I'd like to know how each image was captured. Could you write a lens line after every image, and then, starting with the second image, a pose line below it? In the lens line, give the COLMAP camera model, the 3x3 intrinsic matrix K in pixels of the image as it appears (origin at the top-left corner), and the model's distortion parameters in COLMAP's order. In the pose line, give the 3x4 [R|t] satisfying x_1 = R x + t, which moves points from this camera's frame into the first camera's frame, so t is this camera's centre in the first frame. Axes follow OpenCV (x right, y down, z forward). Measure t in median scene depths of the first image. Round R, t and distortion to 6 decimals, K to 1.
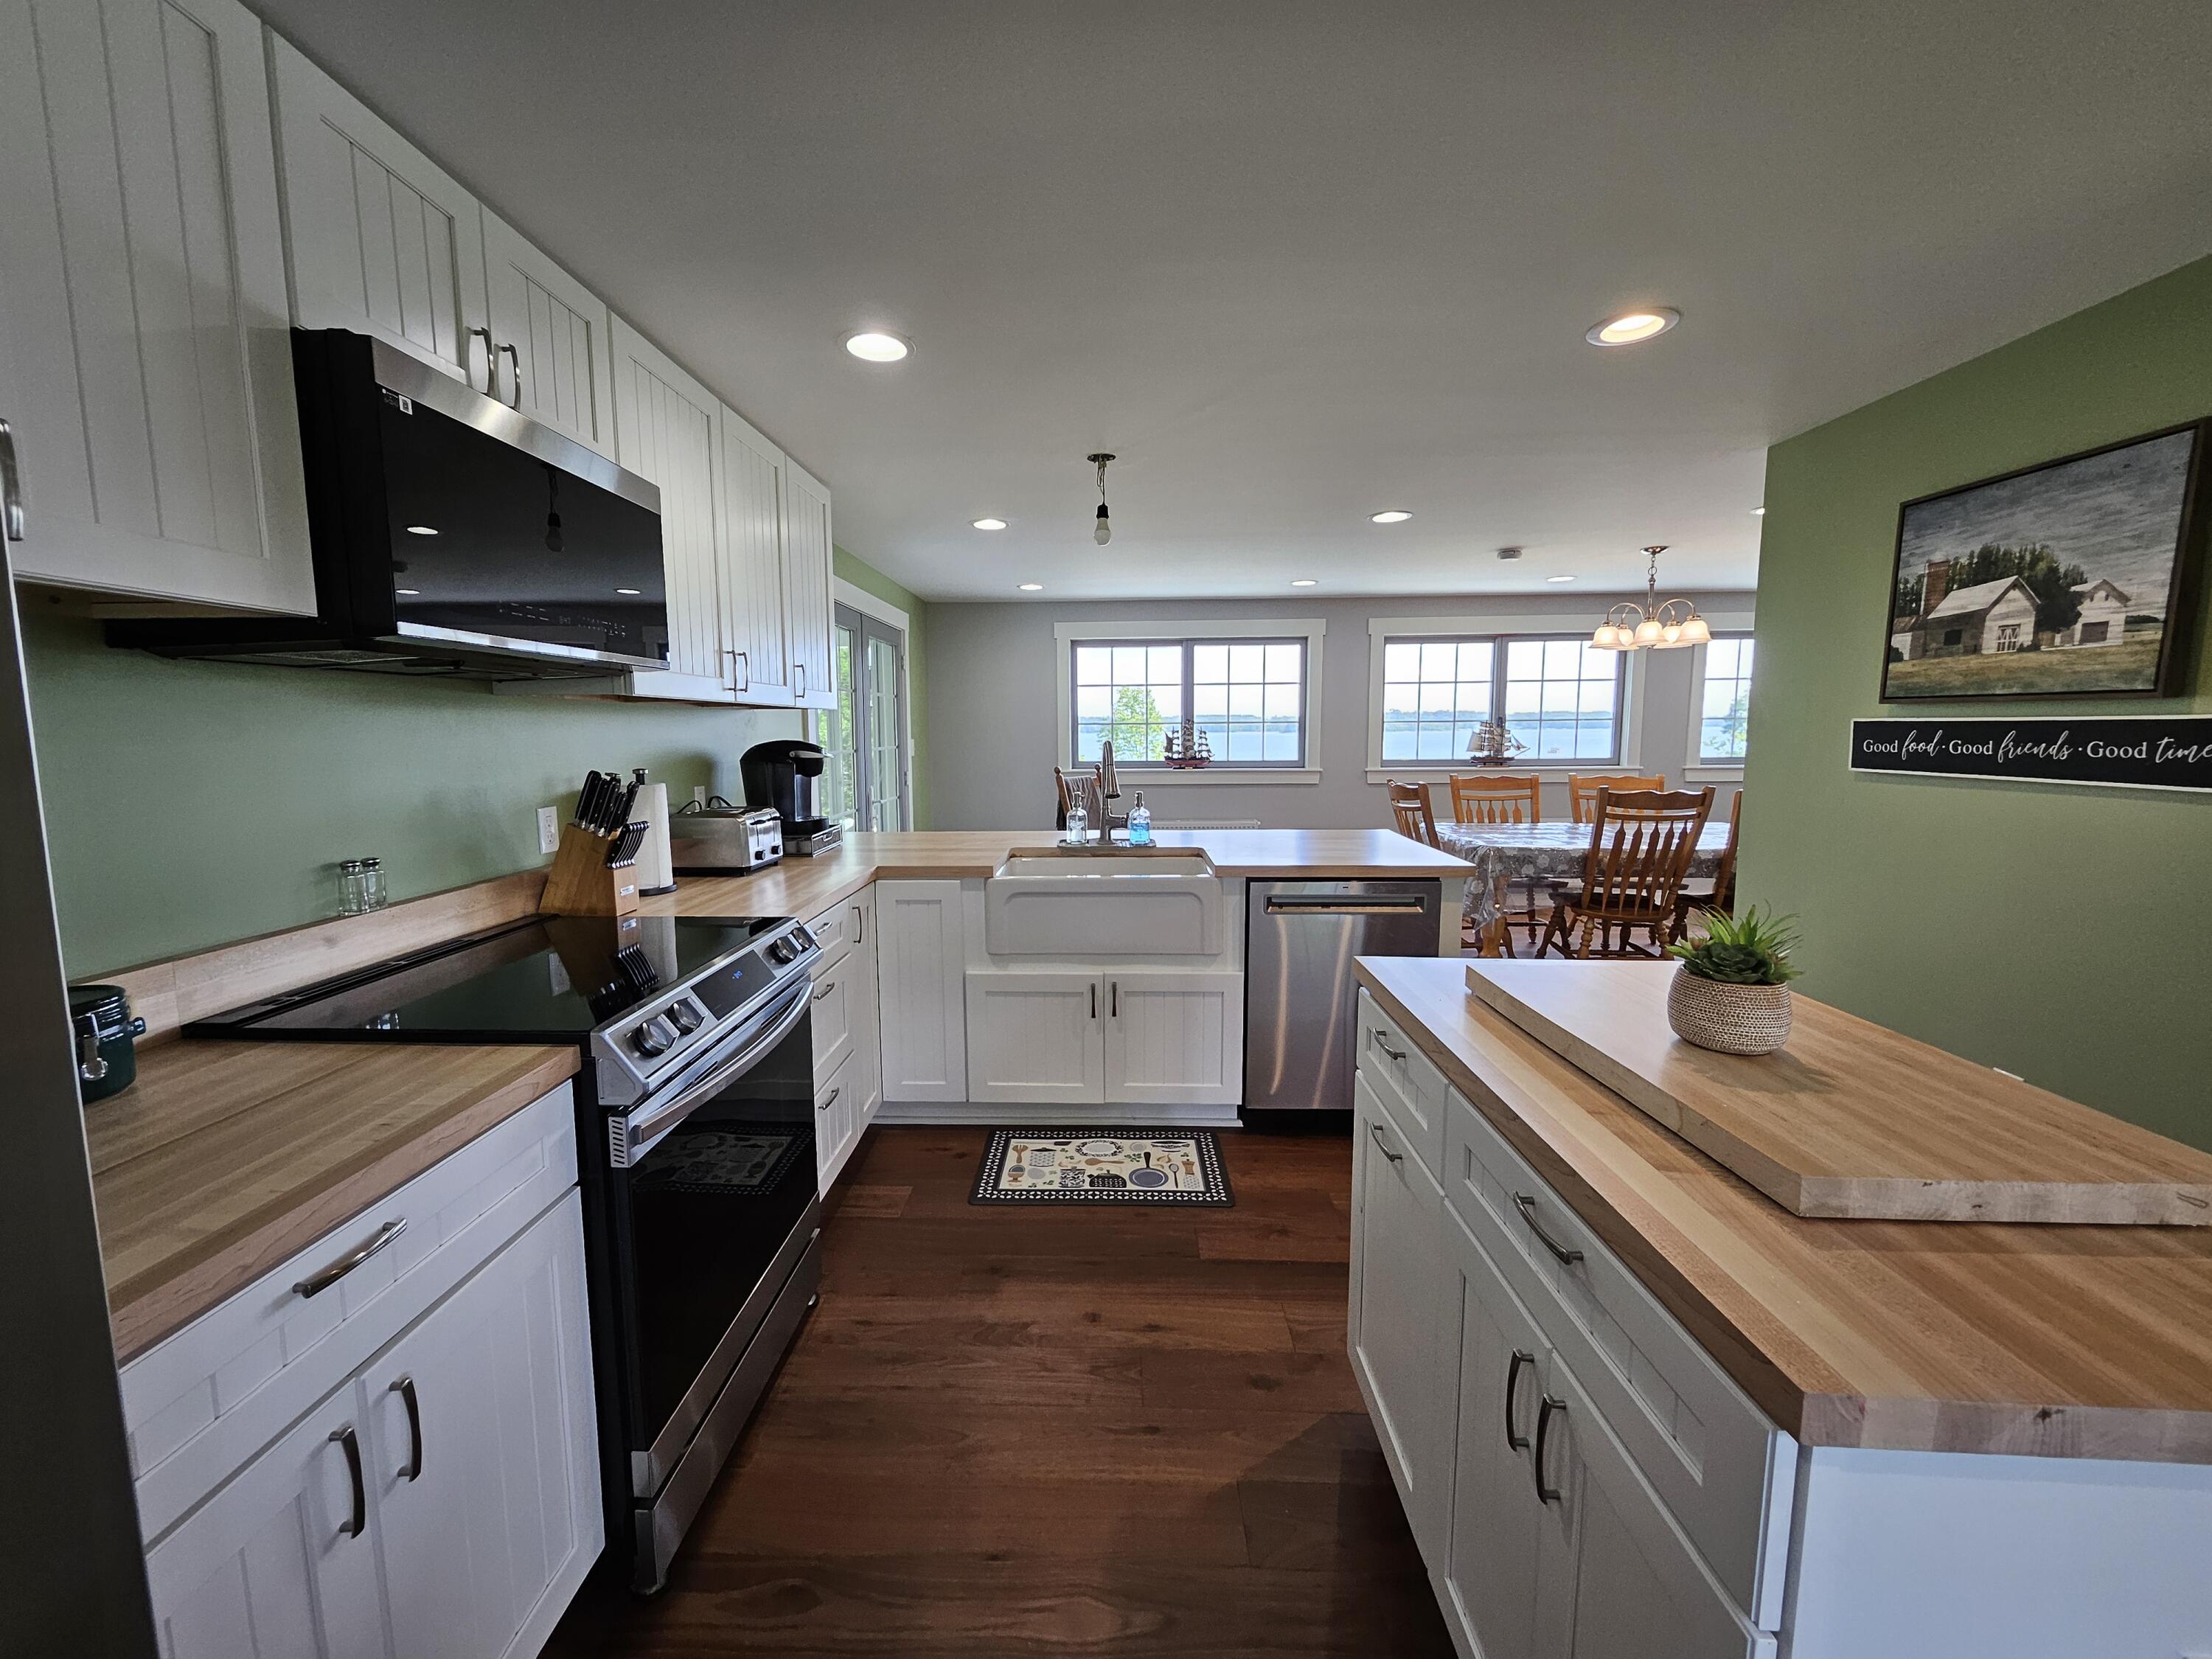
lens RADIAL K [[872.3, 0, 1074.8], [0, 872.3, 826.8], [0, 0, 1]] dist [0.004280, -0.001445]
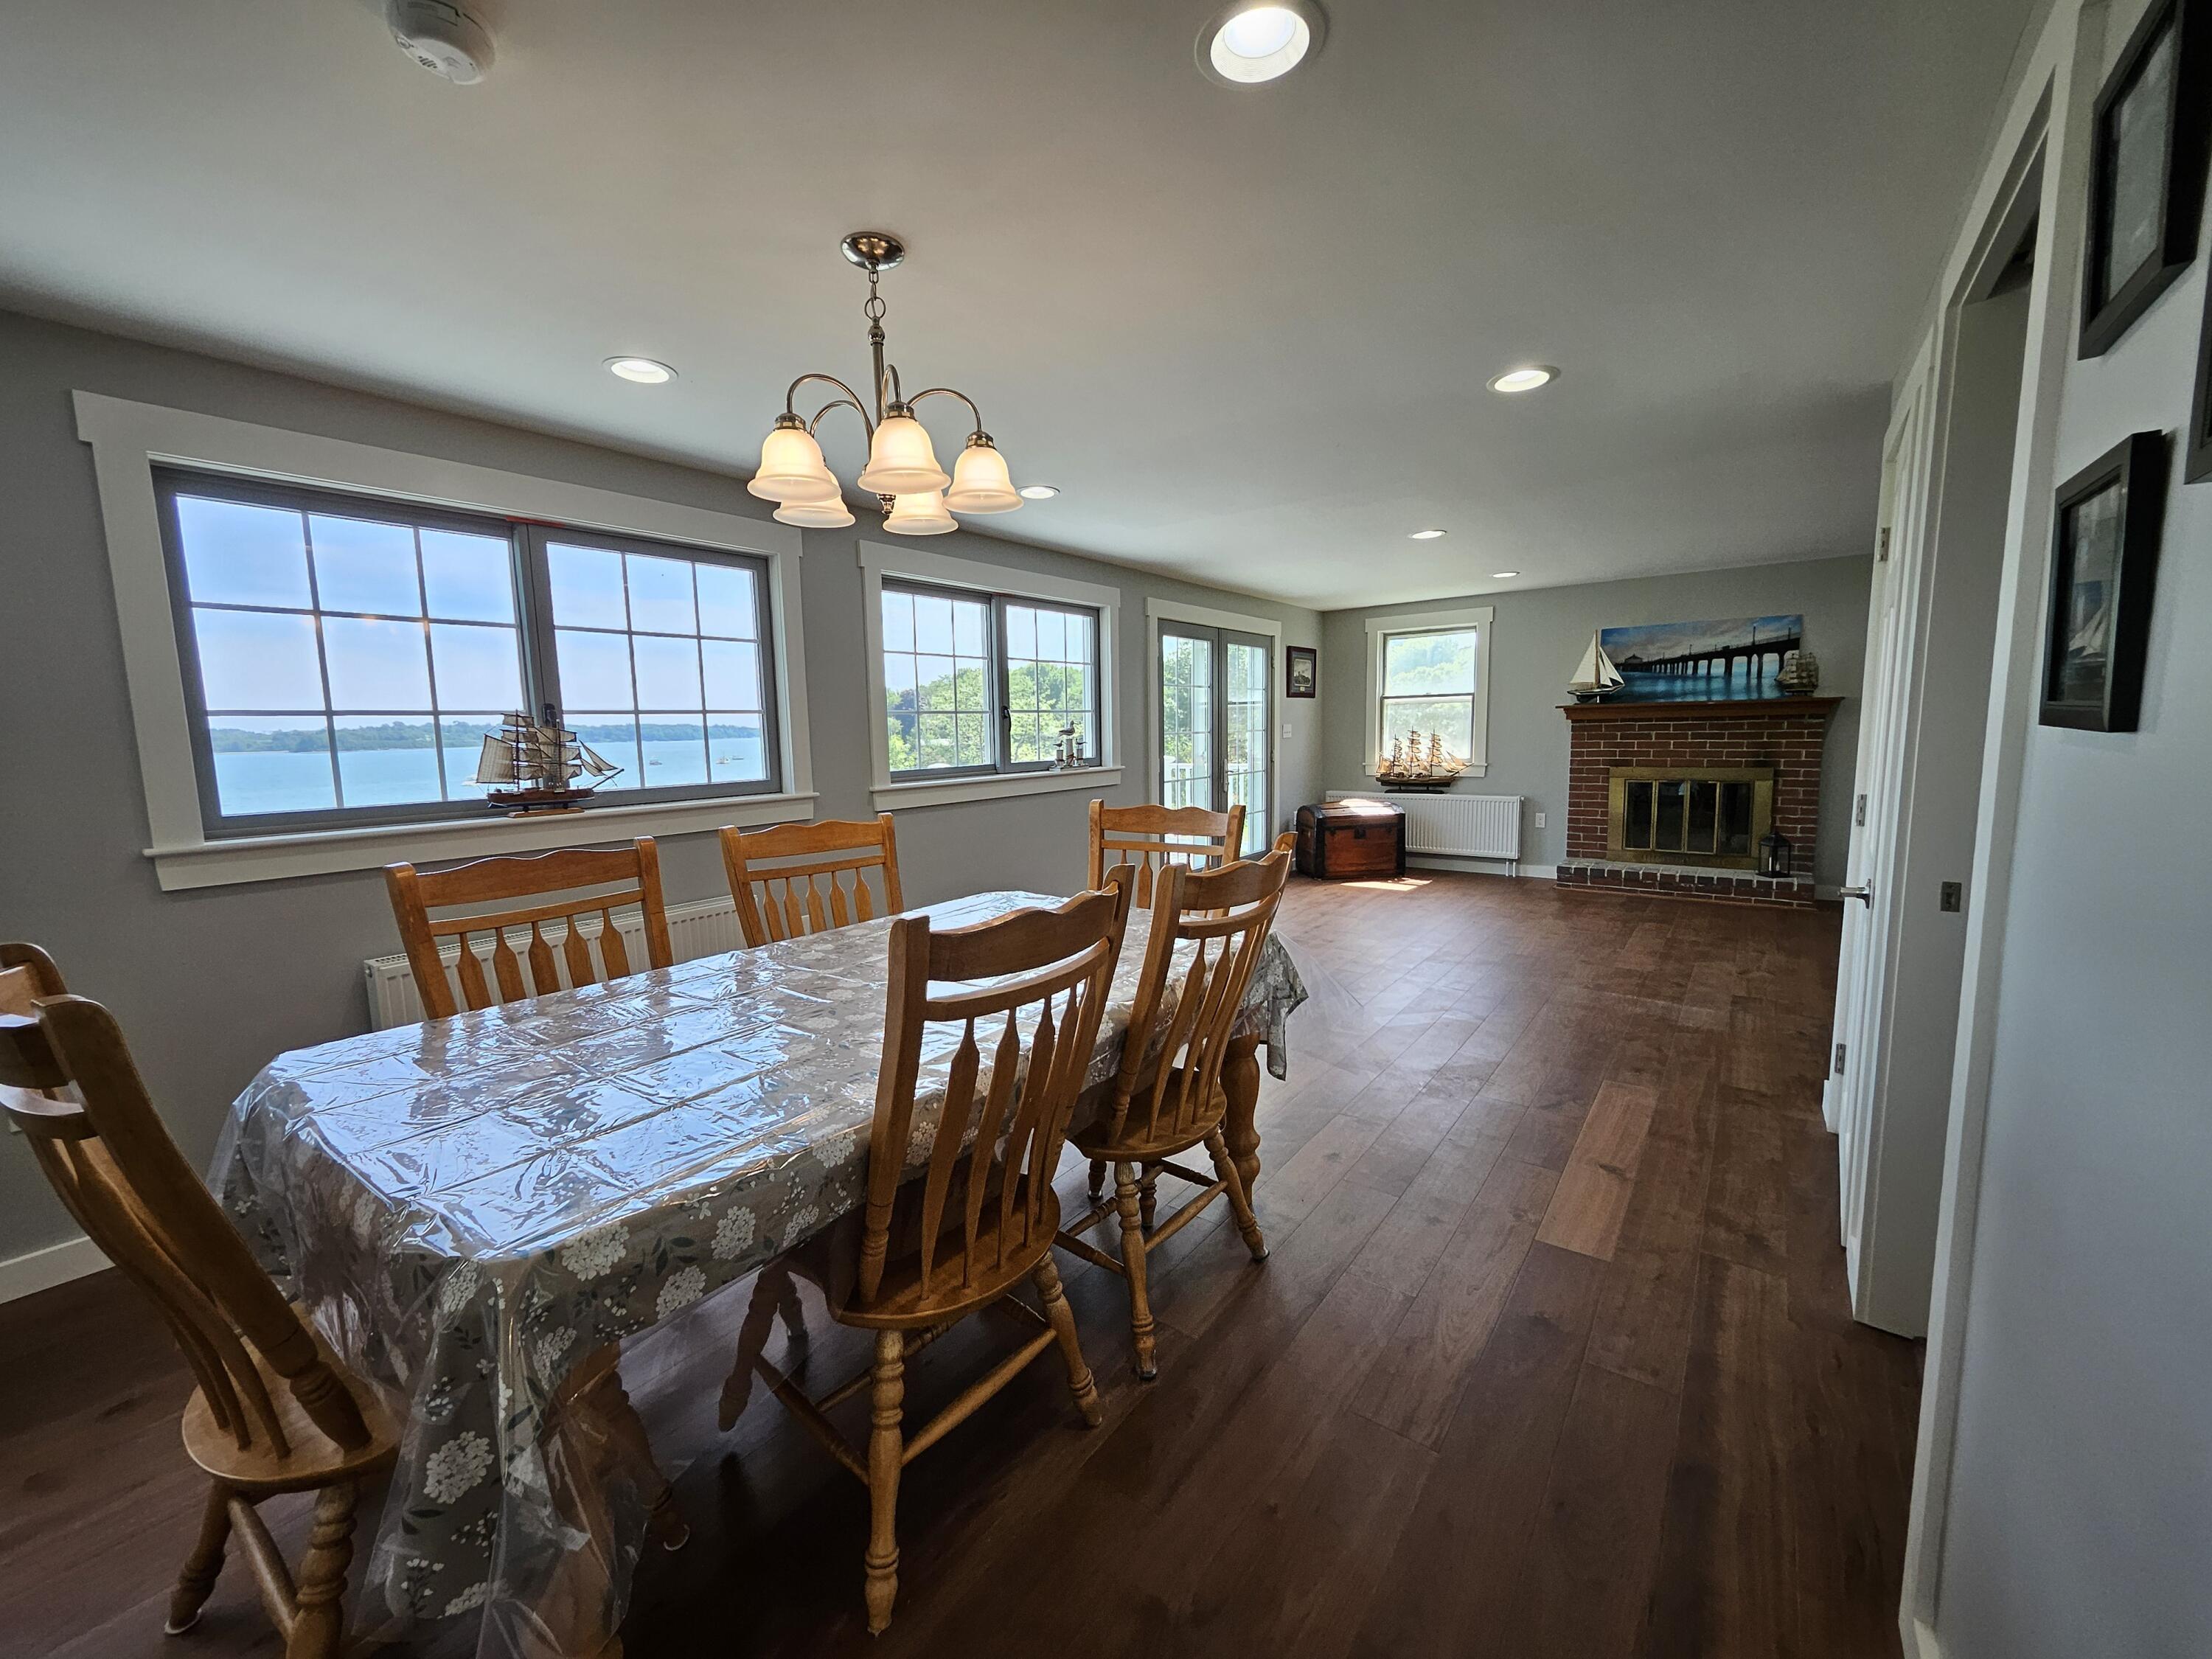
lens RADIAL K [[872.3, 0, 1084.7], [0, 872.3, 830.4], [0, 0, 1]] dist [0.004280, -0.001445]
pose [[0.570946, -0.101147, 0.814733, 0.266661], [0.109989, 0.992859, 0.046183, -0.050035], [-0.813587, 0.063243, 0.577994, 0.509015]]
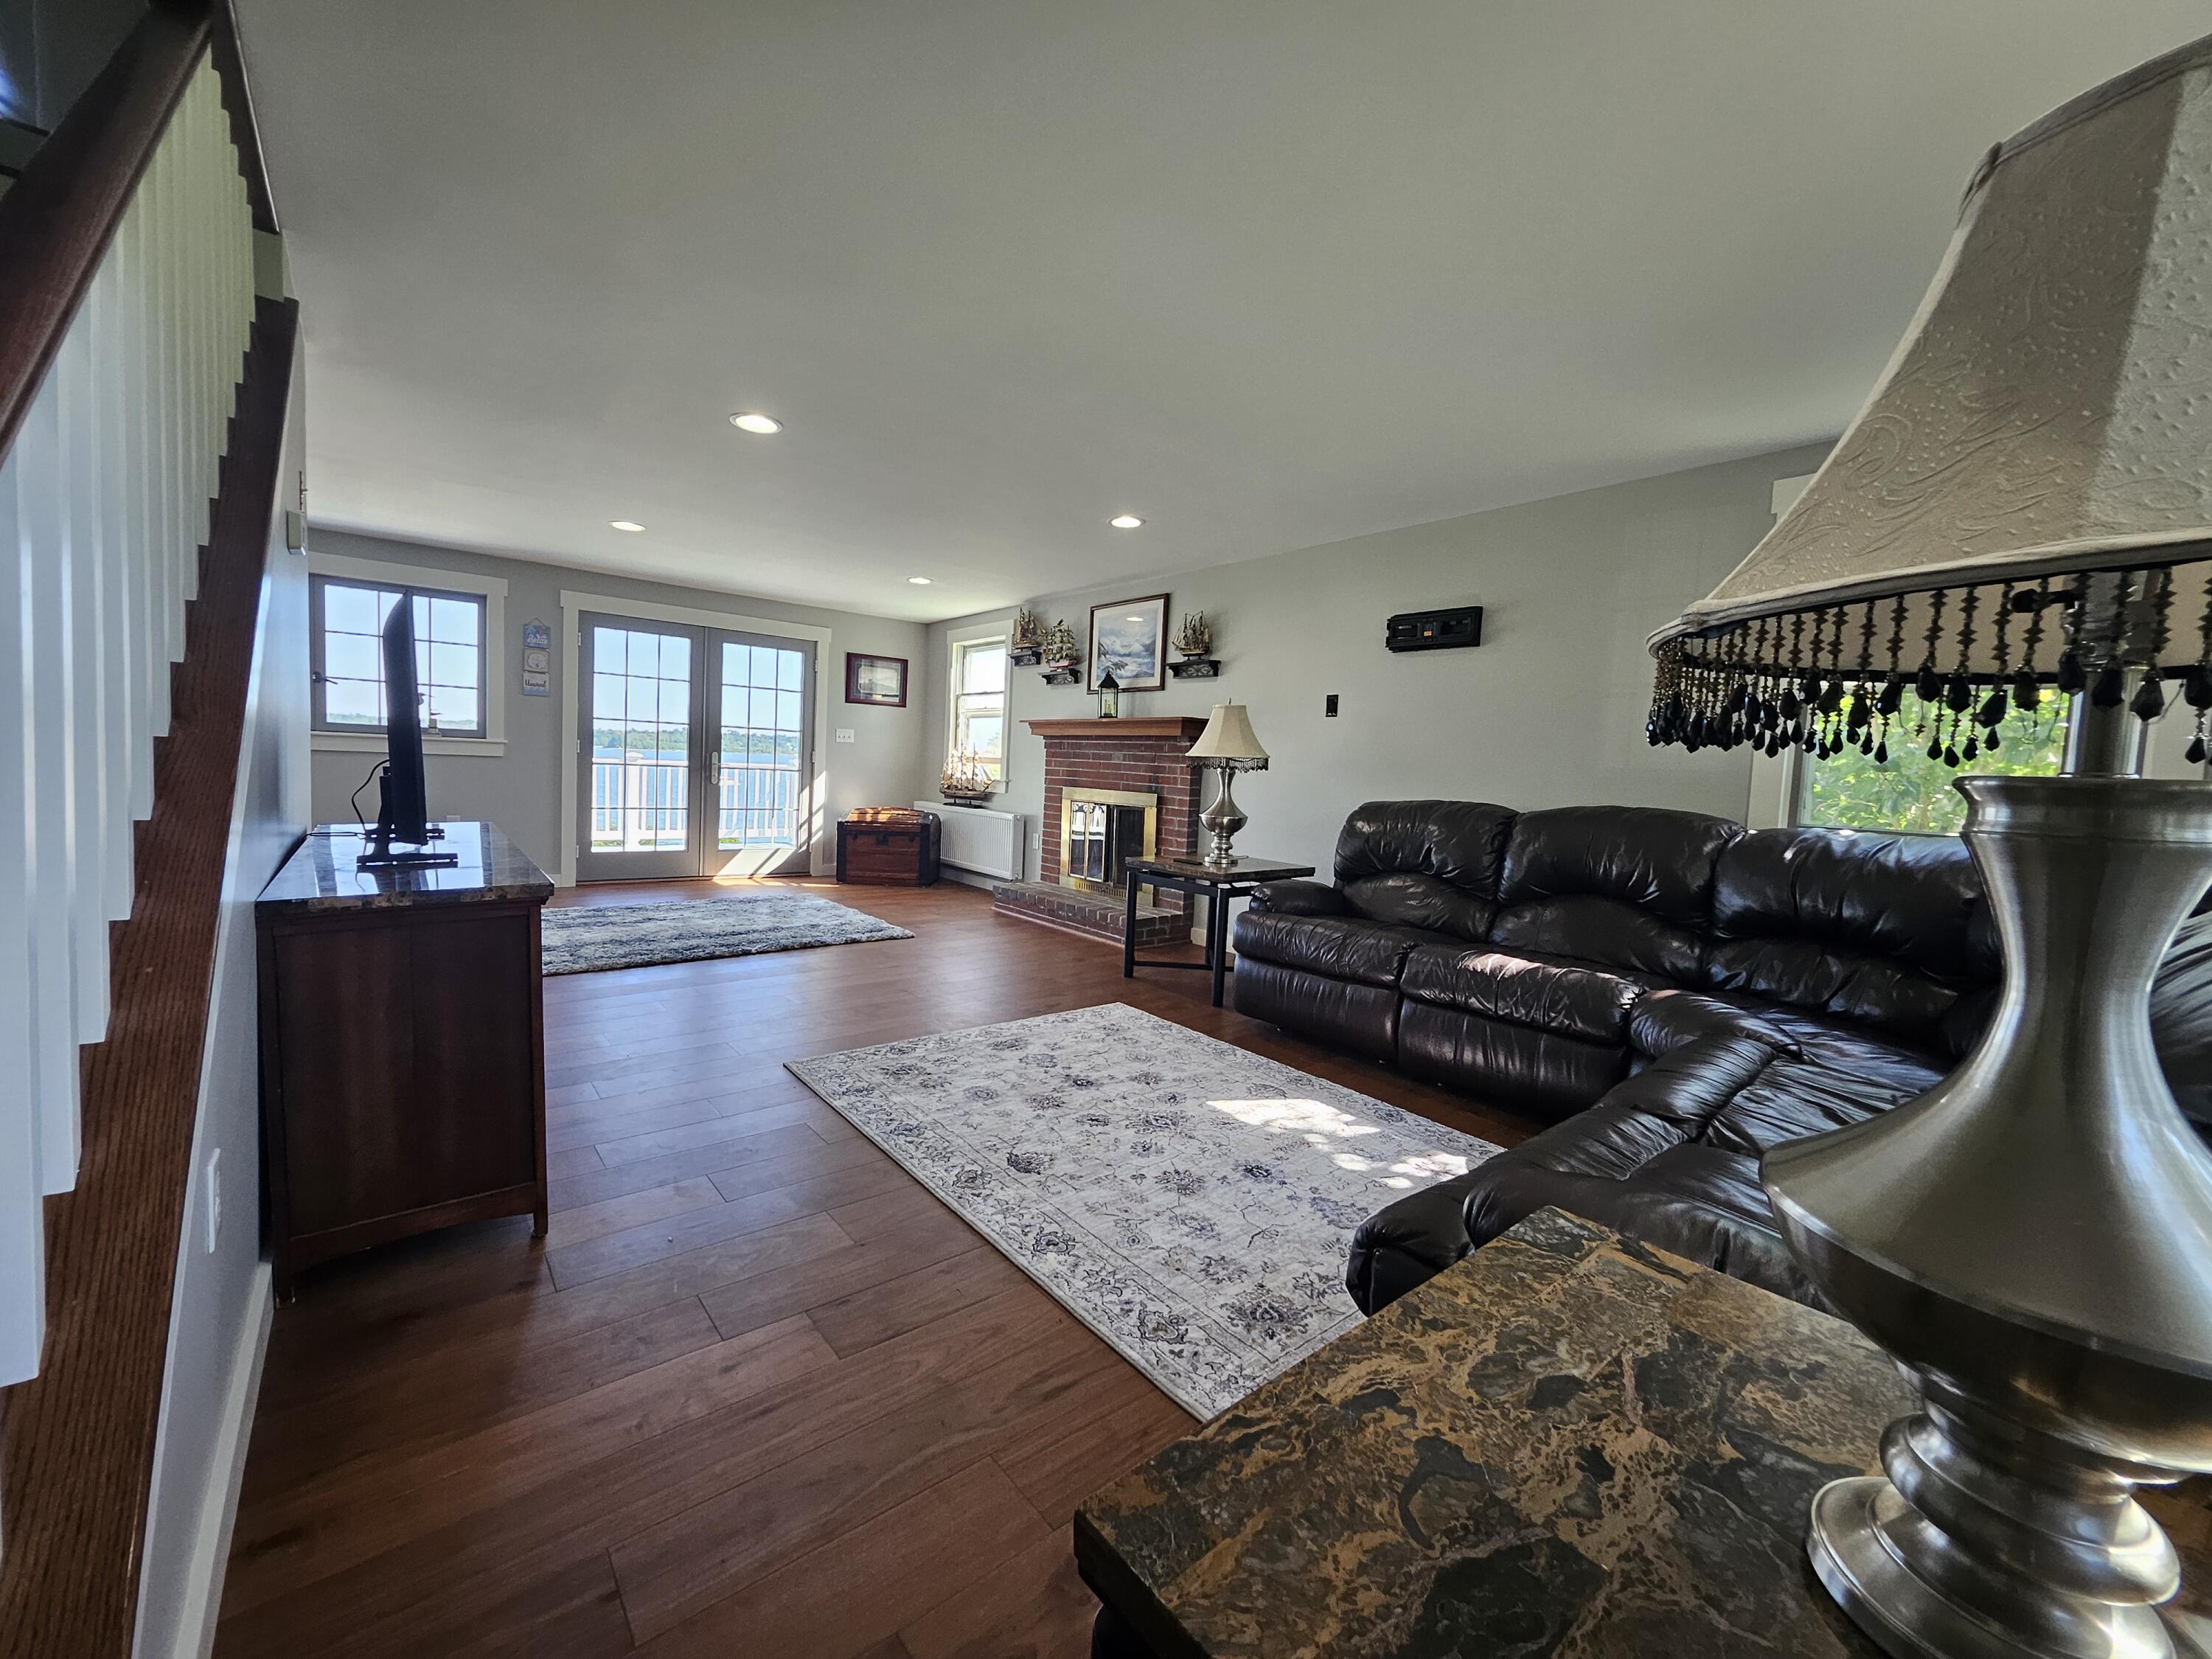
lens RADIAL K [[872.3, 0, 1097.7], [0, 872.3, 824.1], [0, 0, 1]] dist [0.004280, -0.001445]
pose [[0.753662, 0.001465, 0.657261, 0.833179], [0.023178, 0.999316, -0.028806, 0.058120], [-0.656853, 0.036944, 0.753113, -0.124117]]
